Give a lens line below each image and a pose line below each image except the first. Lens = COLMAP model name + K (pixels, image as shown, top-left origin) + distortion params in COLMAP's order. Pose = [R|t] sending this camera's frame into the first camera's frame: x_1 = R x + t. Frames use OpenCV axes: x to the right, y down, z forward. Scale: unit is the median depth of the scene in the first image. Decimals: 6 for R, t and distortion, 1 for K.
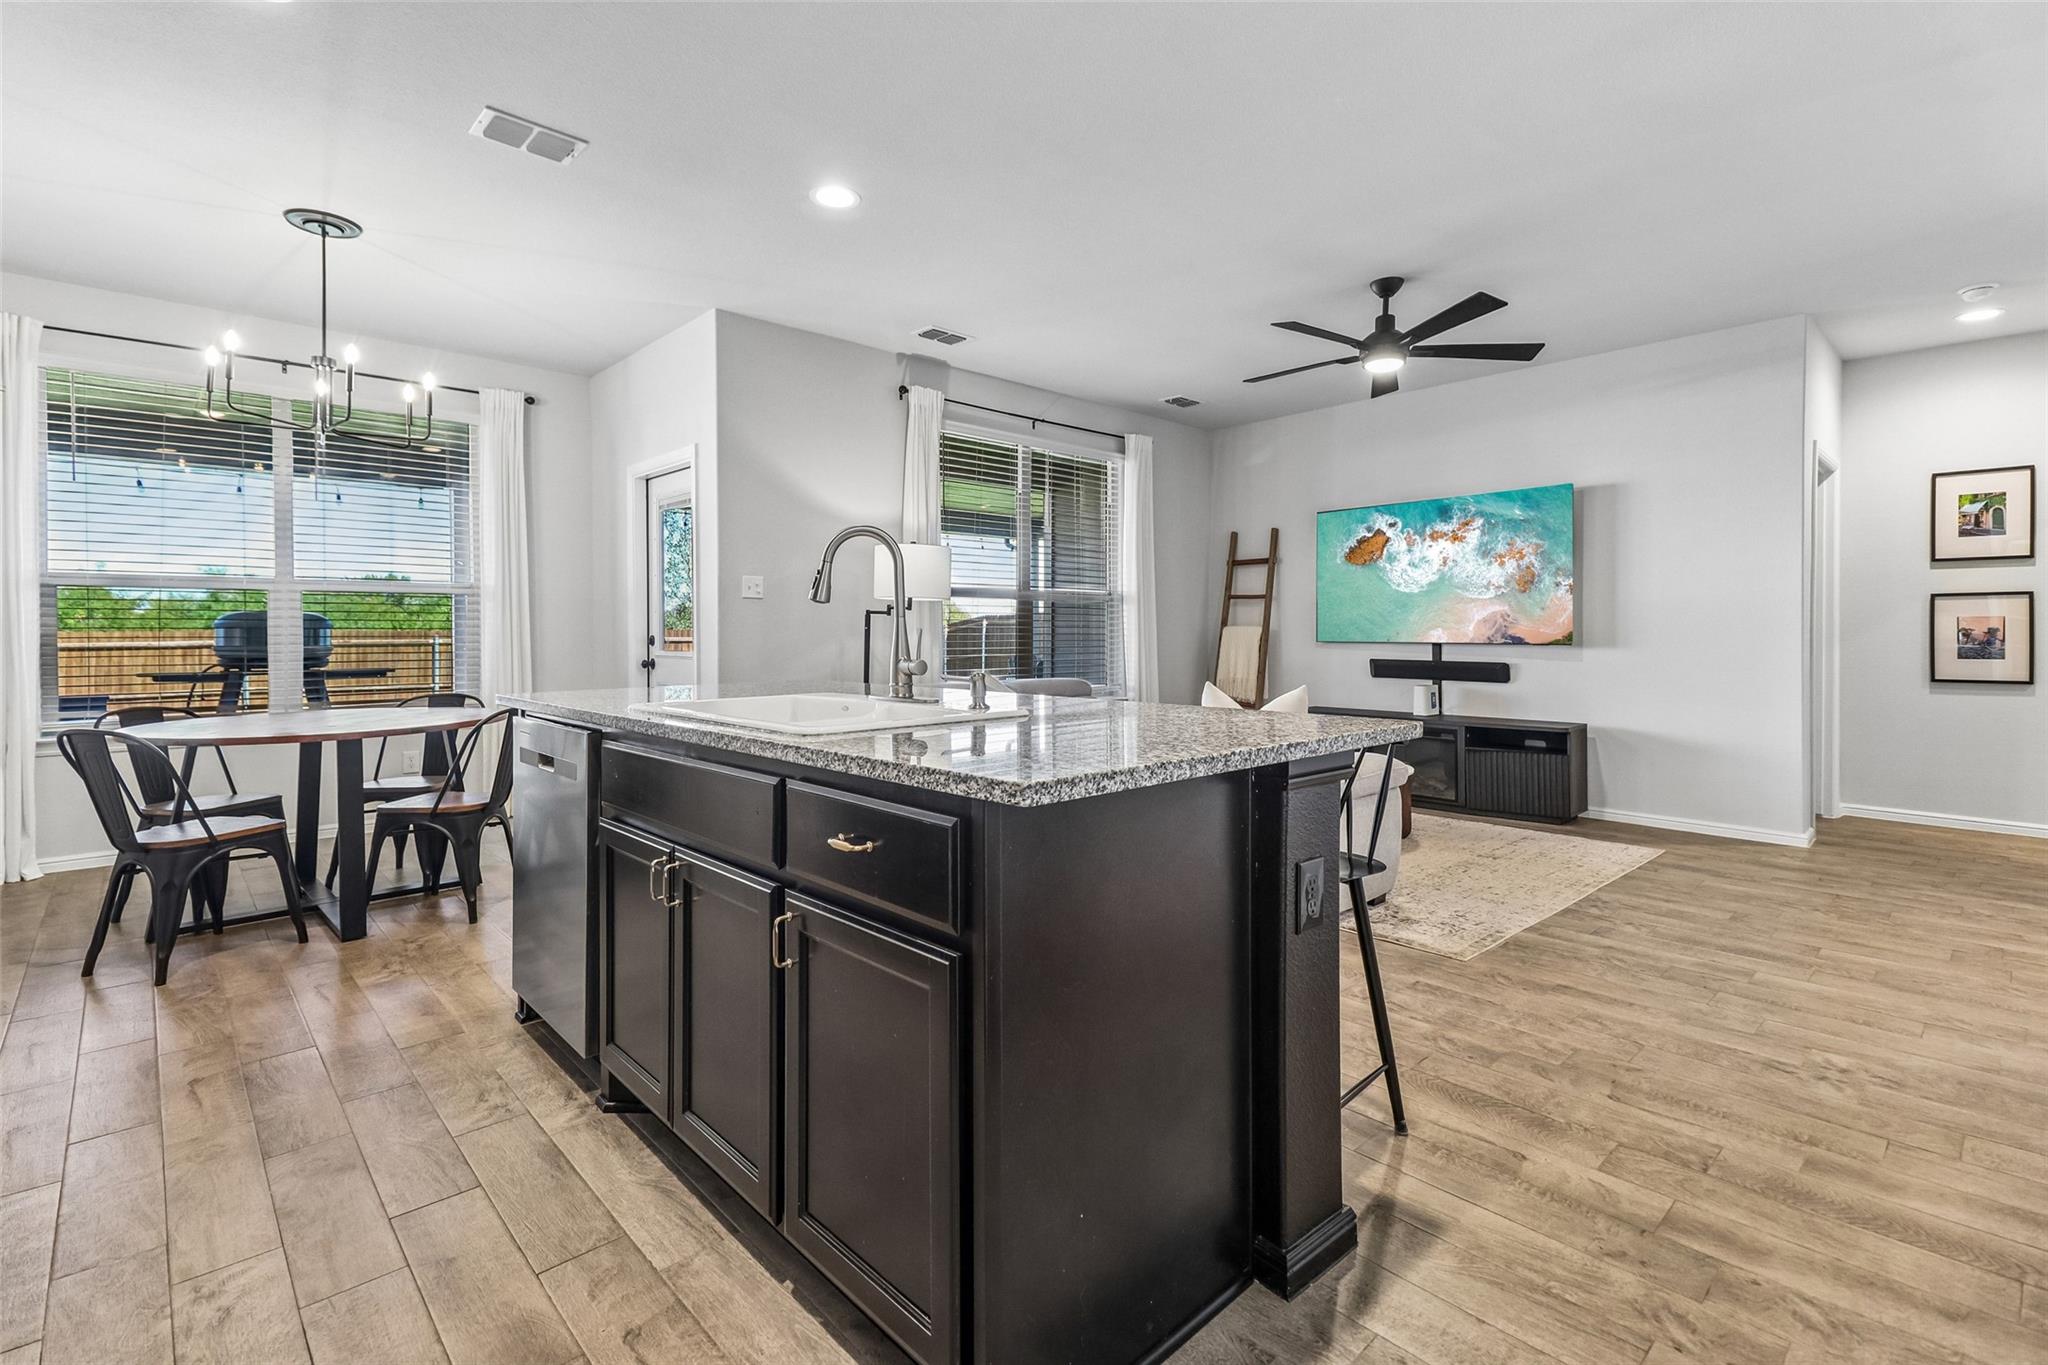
lens RADIAL K [[932.8, 0, 1015.8], [0, 932.8, 633.6], [0, 0, 1]] dist [0.044453, -0.019102]
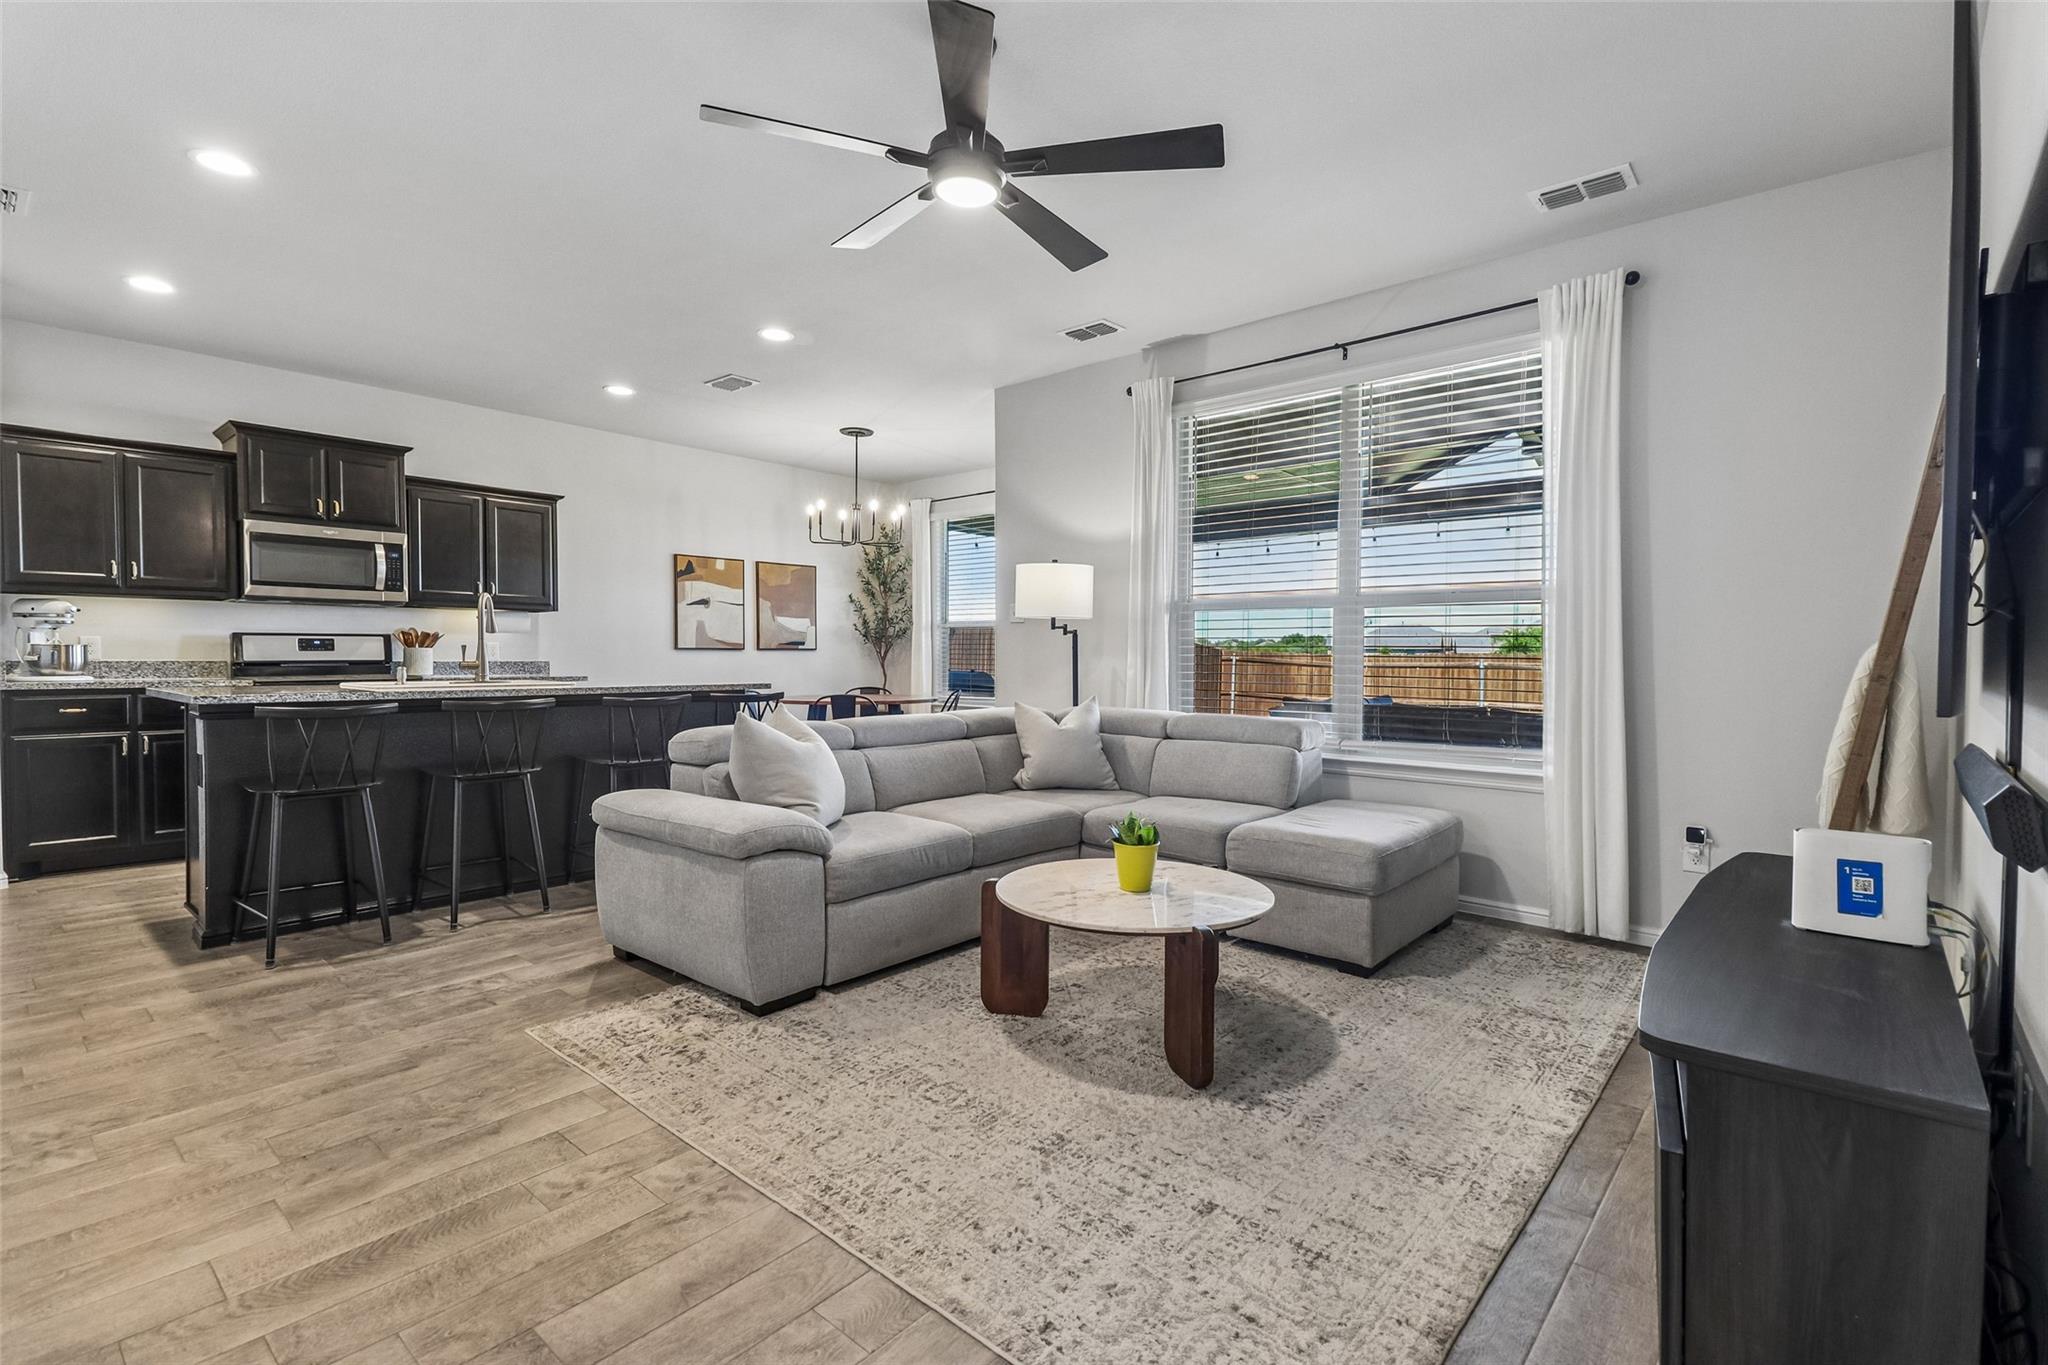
lens RADIAL K [[932.8, 0, 1019.5], [0, 932.8, 677.3], [0, 0, 1]] dist [0.044453, -0.019102]
pose [[0.105120, 0.028628, -0.994047, 0.825256], [-0.006518, 0.999584, 0.028098, -0.002188], [0.994438, 0.003525, 0.105263, 0.815116]]
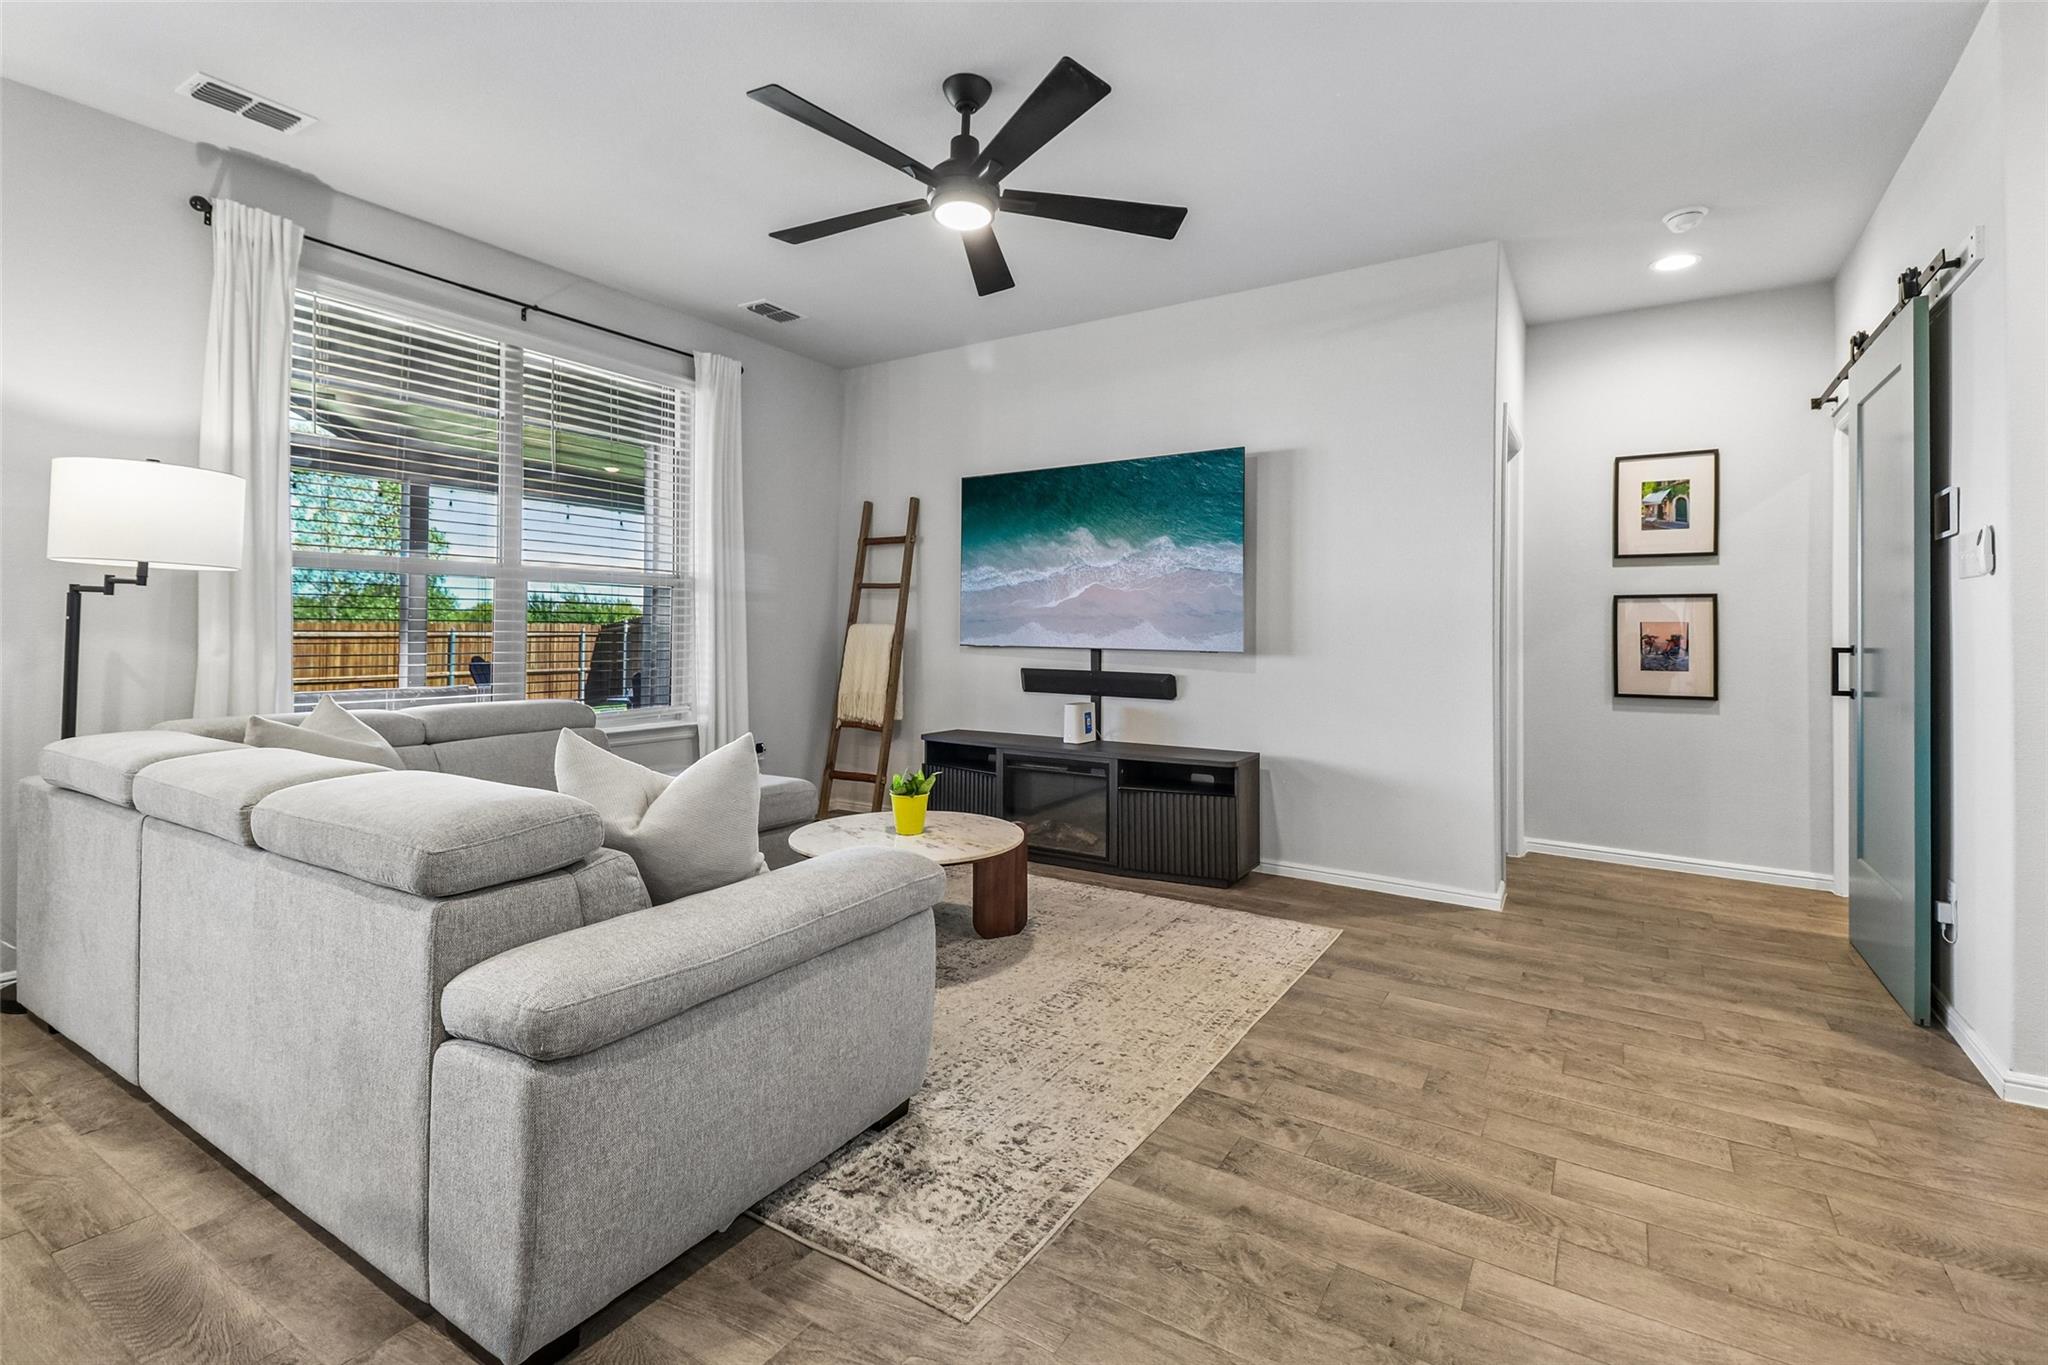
lens RADIAL K [[932.8, 0, 1021.7], [0, 932.8, 619.2], [0, 0, 1]] dist [0.044453, -0.019102]
pose [[0.967334, 0.013064, 0.253170, 0.225942], [-0.009456, 0.999836, -0.015464, -0.001609], [-0.253331, 0.012565, 0.967298, 0.313857]]
